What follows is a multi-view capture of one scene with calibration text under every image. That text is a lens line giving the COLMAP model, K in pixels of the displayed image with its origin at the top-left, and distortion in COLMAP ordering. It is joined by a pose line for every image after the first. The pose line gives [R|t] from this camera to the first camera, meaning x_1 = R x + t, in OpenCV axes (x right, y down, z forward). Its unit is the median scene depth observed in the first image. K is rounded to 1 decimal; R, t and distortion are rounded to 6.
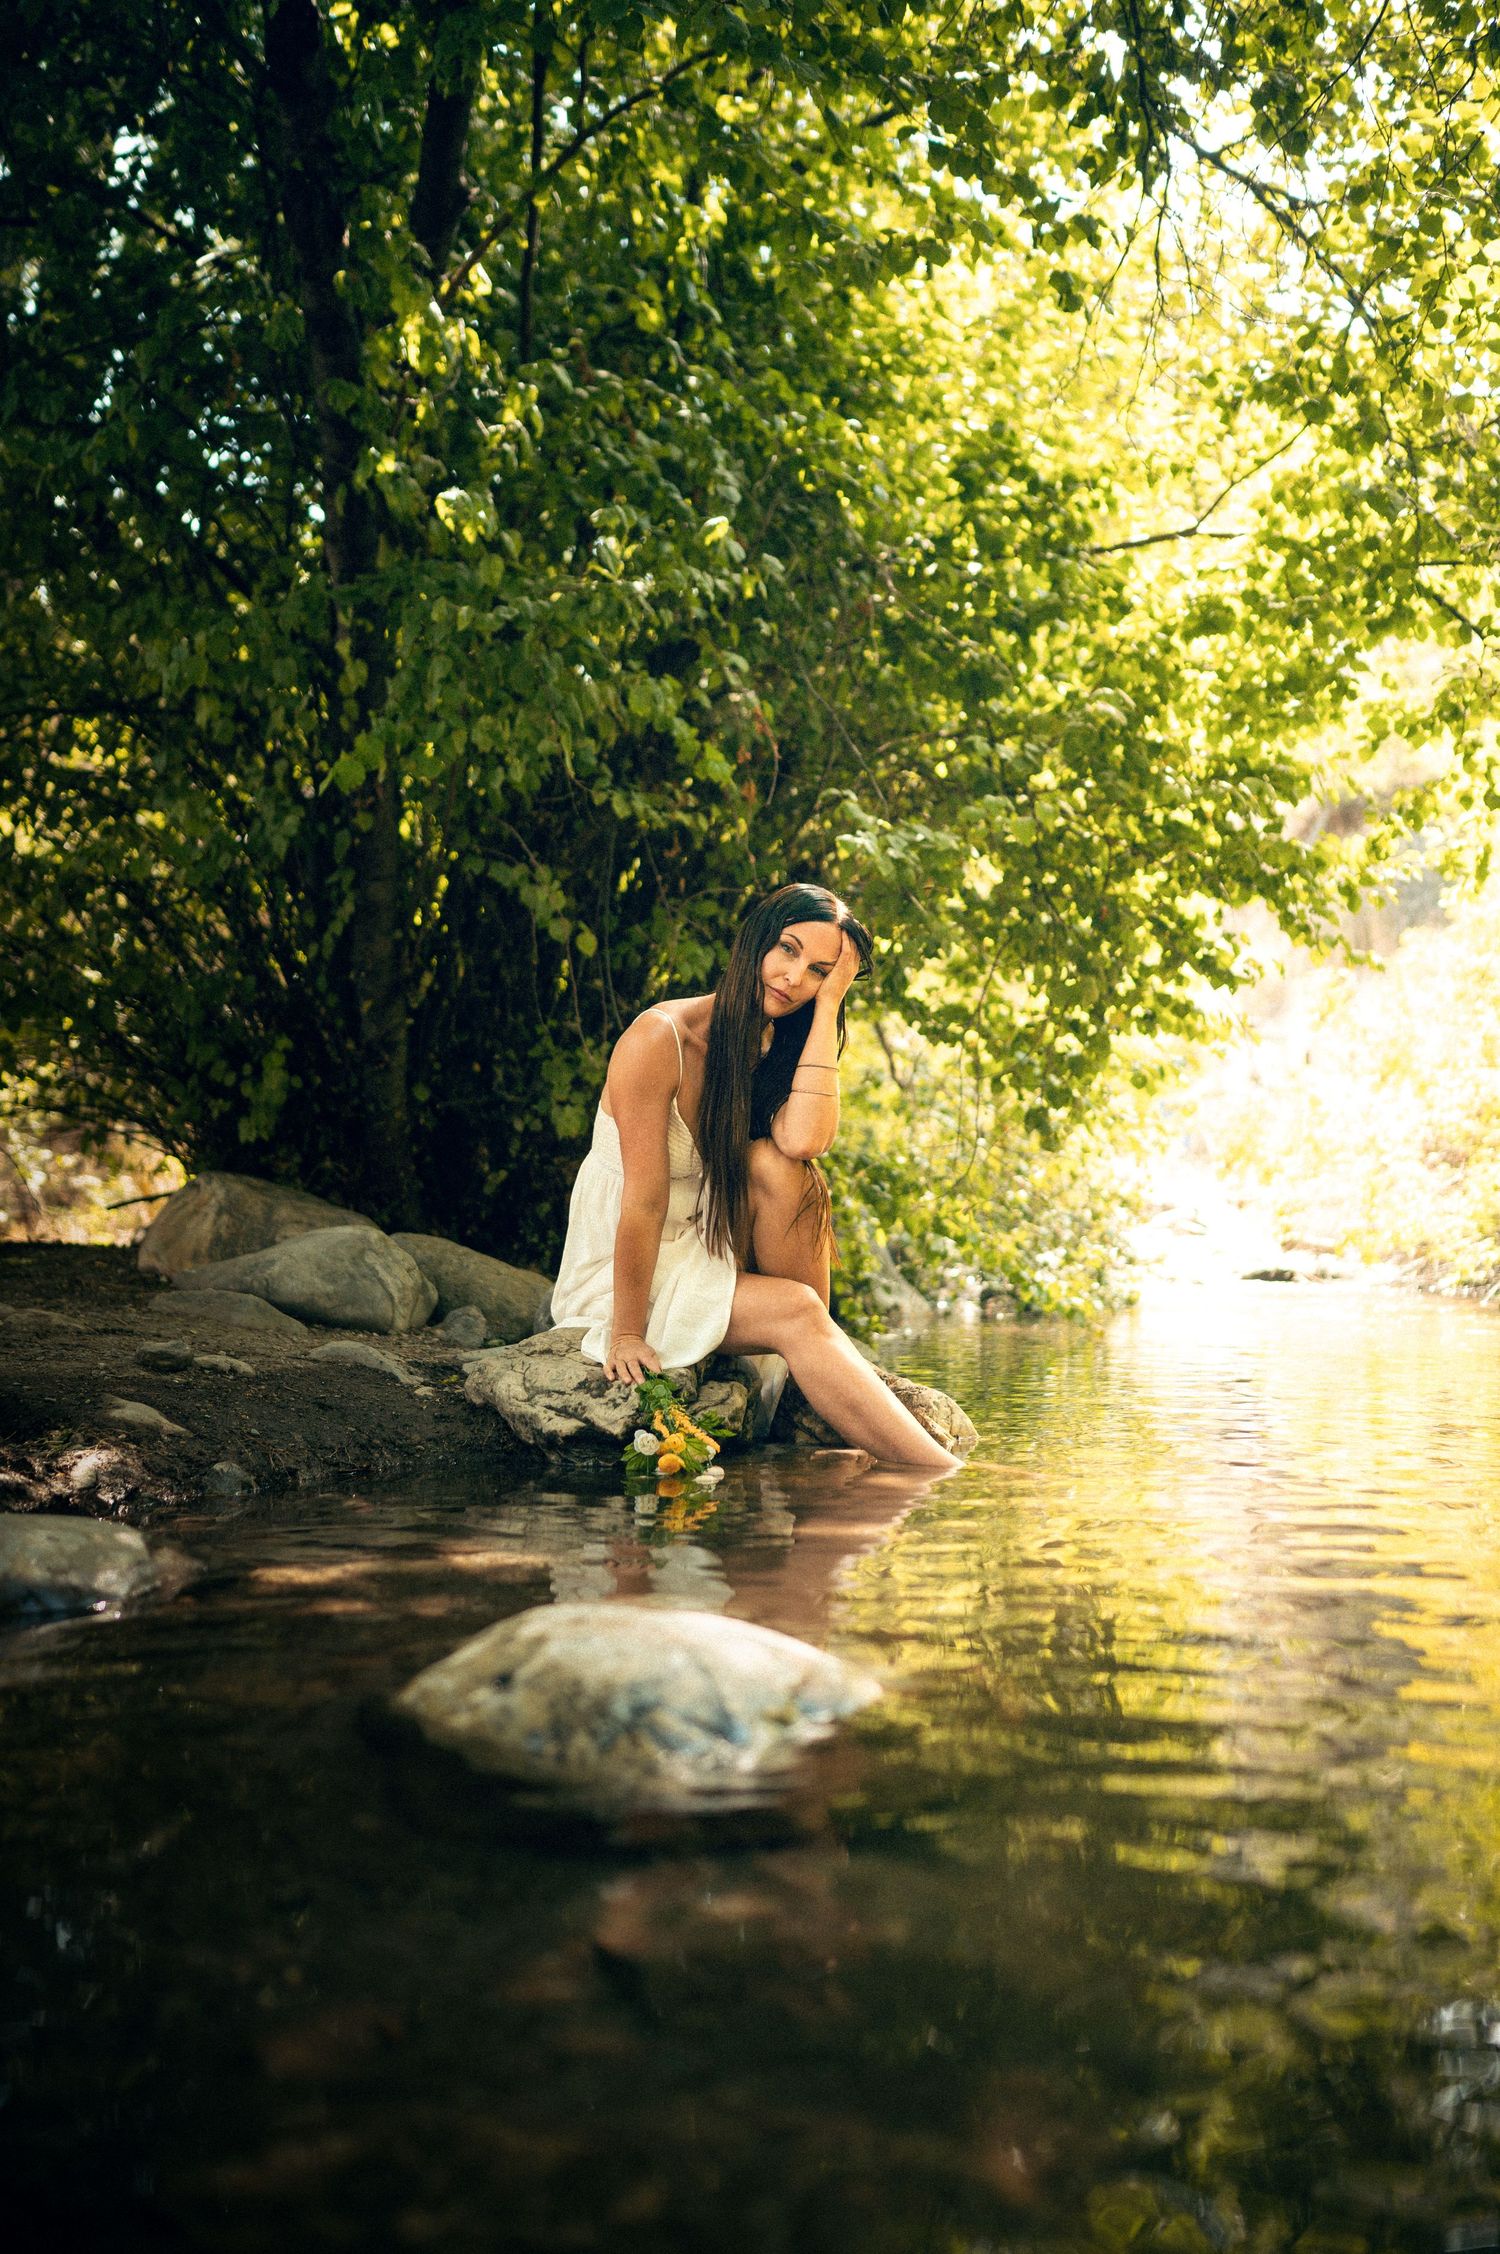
lens RADIAL K [[2178.3, 0, 750.0], [0, 2178.3, 1127.0], [0, 0, 1]] dist [0.005453, 0.004026]
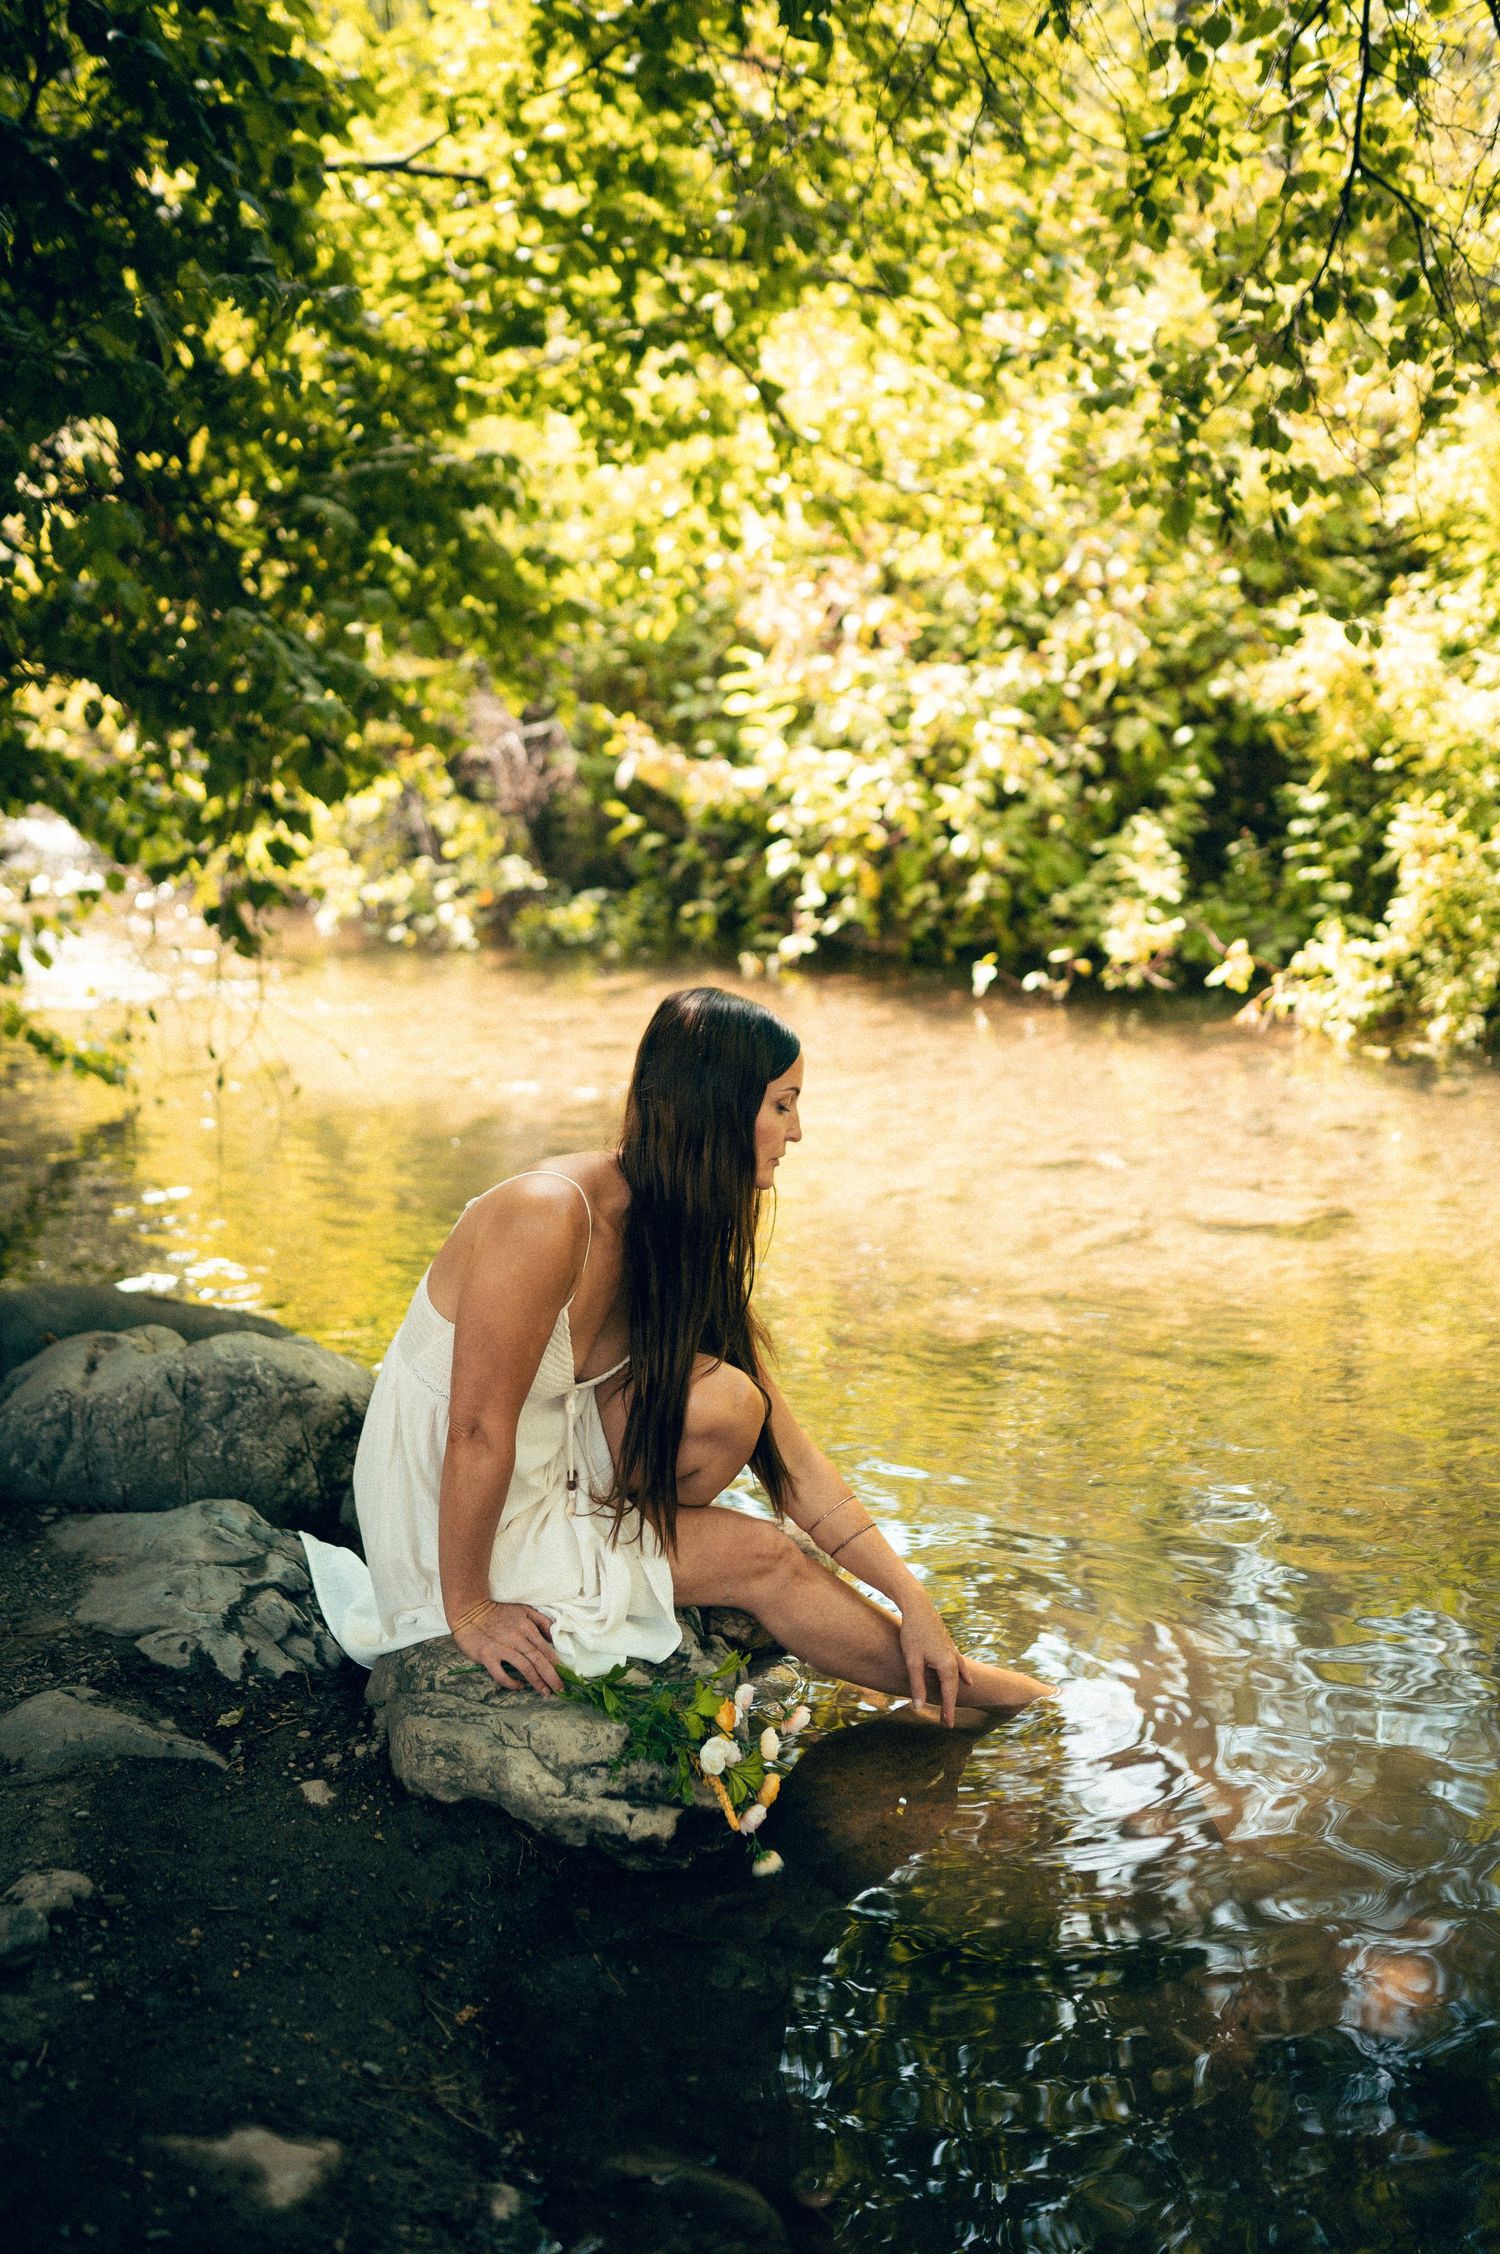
lens RADIAL K [[2221.6, 0, 750.8], [0, 2221.6, 1070.7], [0, 0, 1]] dist [-0.001022, 0.001518]
pose [[0.735428, -0.152011, 0.660332, -0.285408], [-0.017357, 0.969966, 0.242620, -0.156802], [-0.677380, -0.189891, 0.710702, 0.292424]]
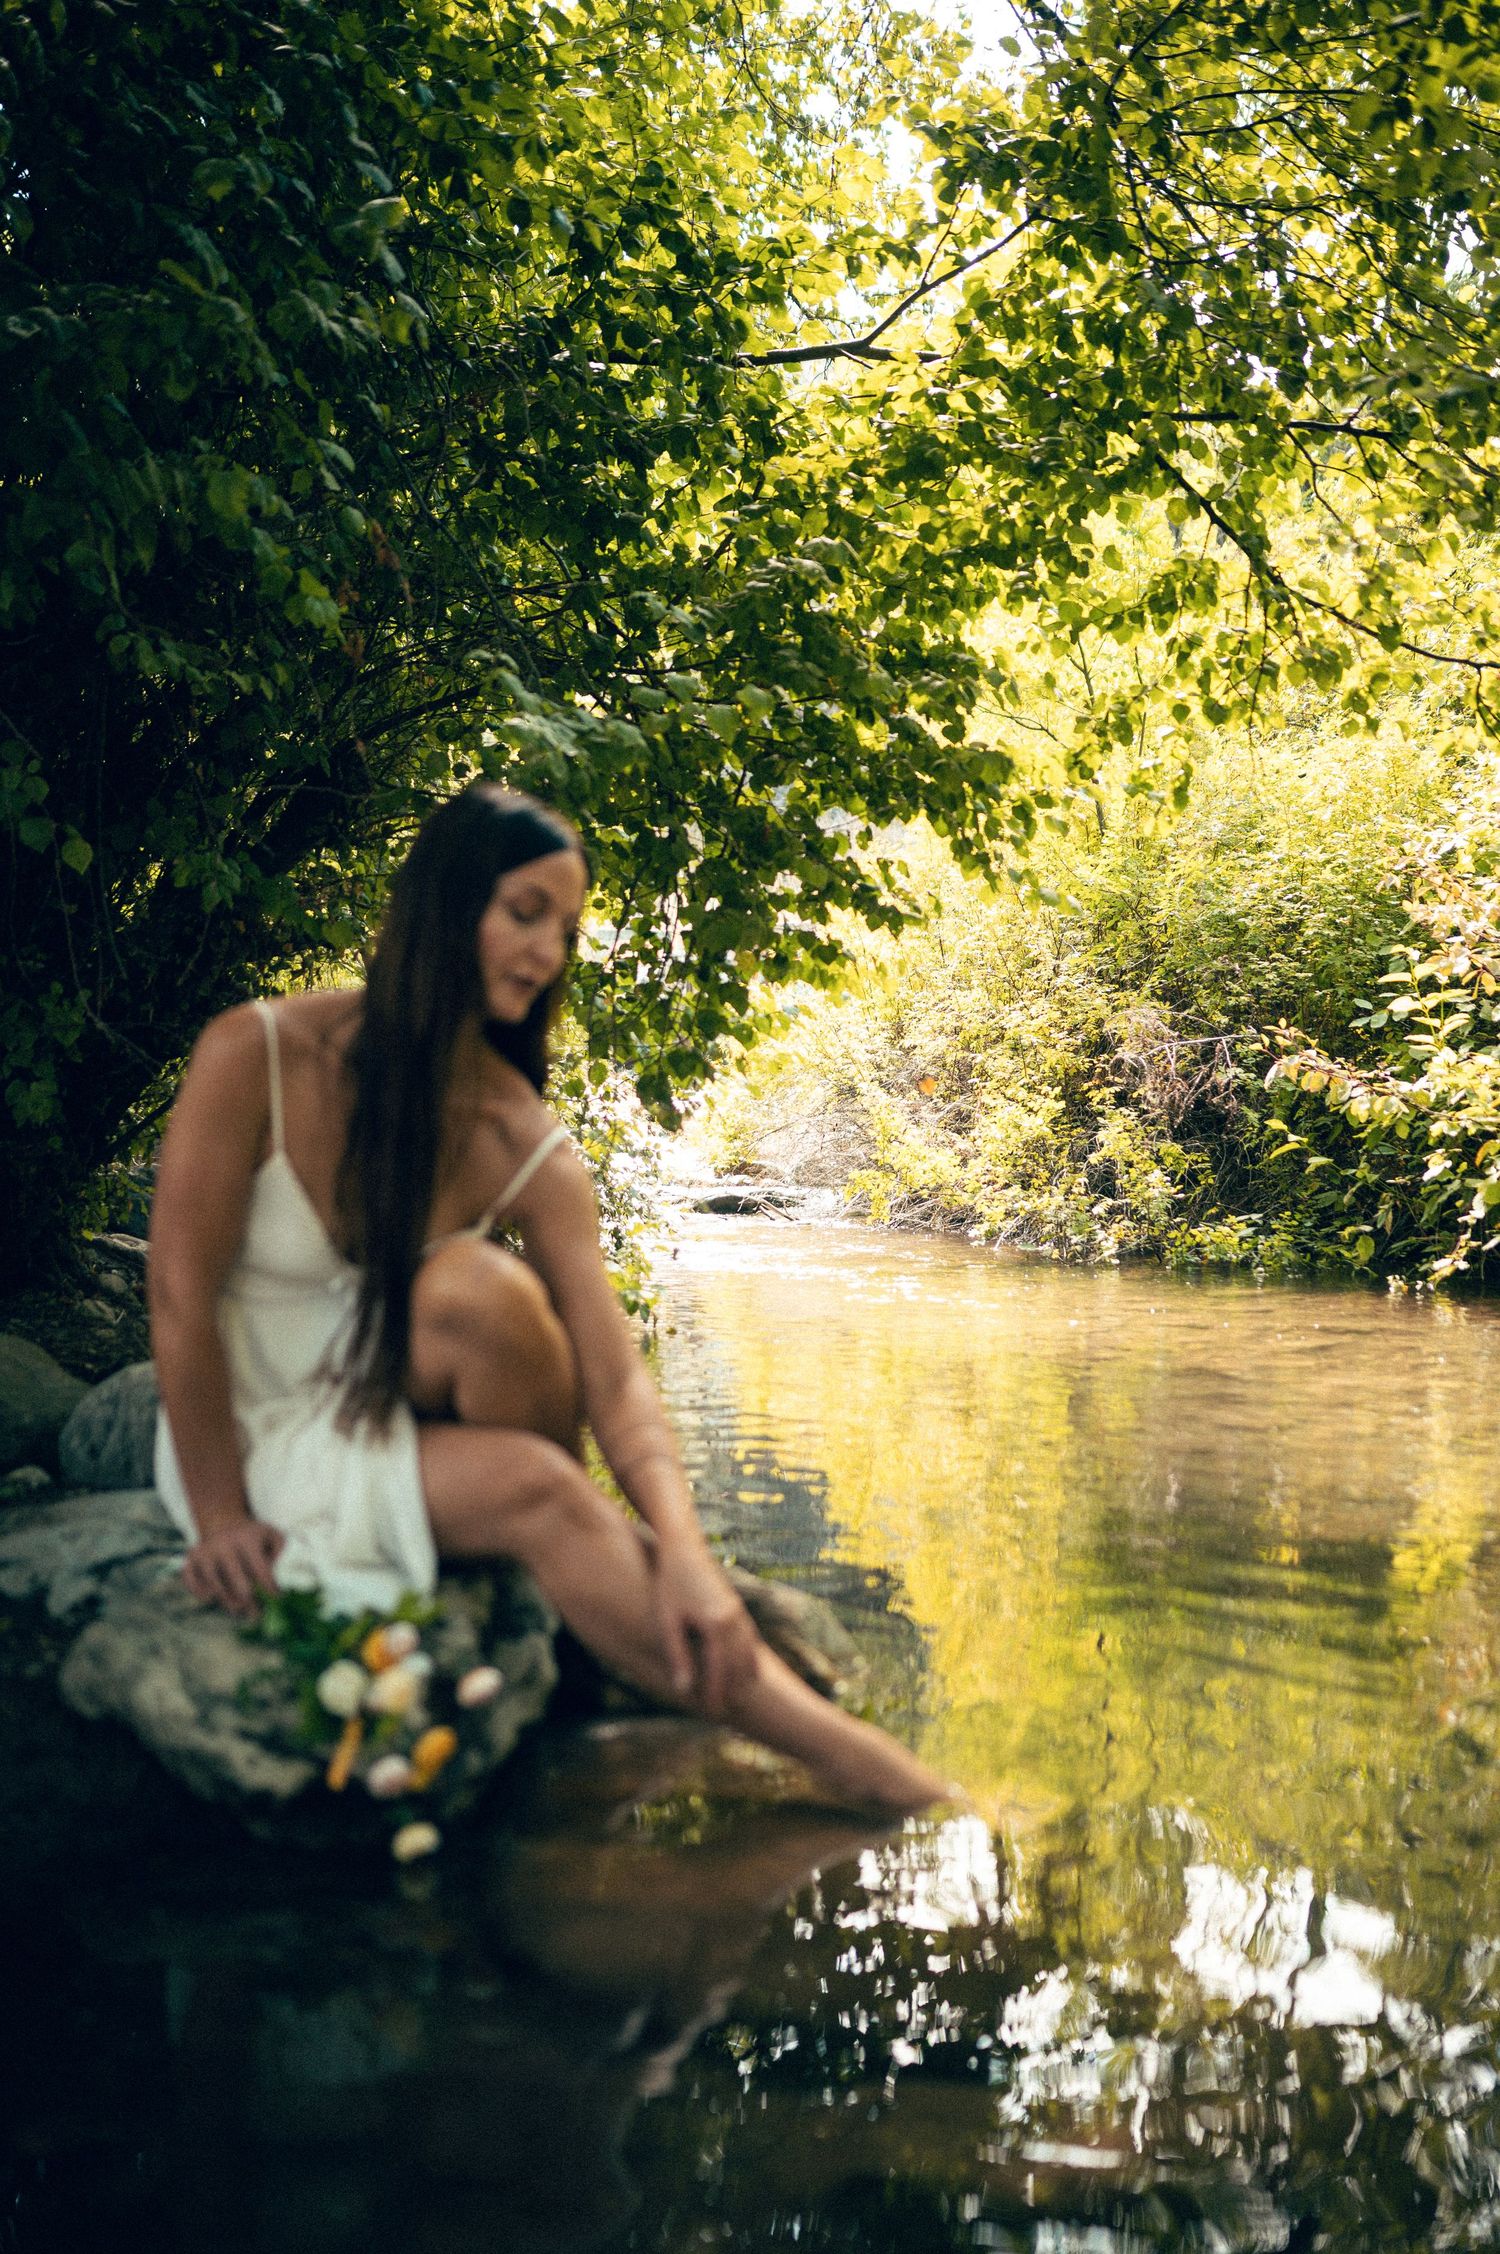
lens RADIAL K [[2178.3, 0, 750.0], [0, 2178.3, 1127.0], [0, 0, 1]] dist [0.005453, 0.004026]
pose [[0.951475, -0.006255, 0.307664, -0.080927], [-0.010186, 0.998605, 0.051805, -0.033014], [-0.307559, -0.052425, 0.950084, 0.253408]]
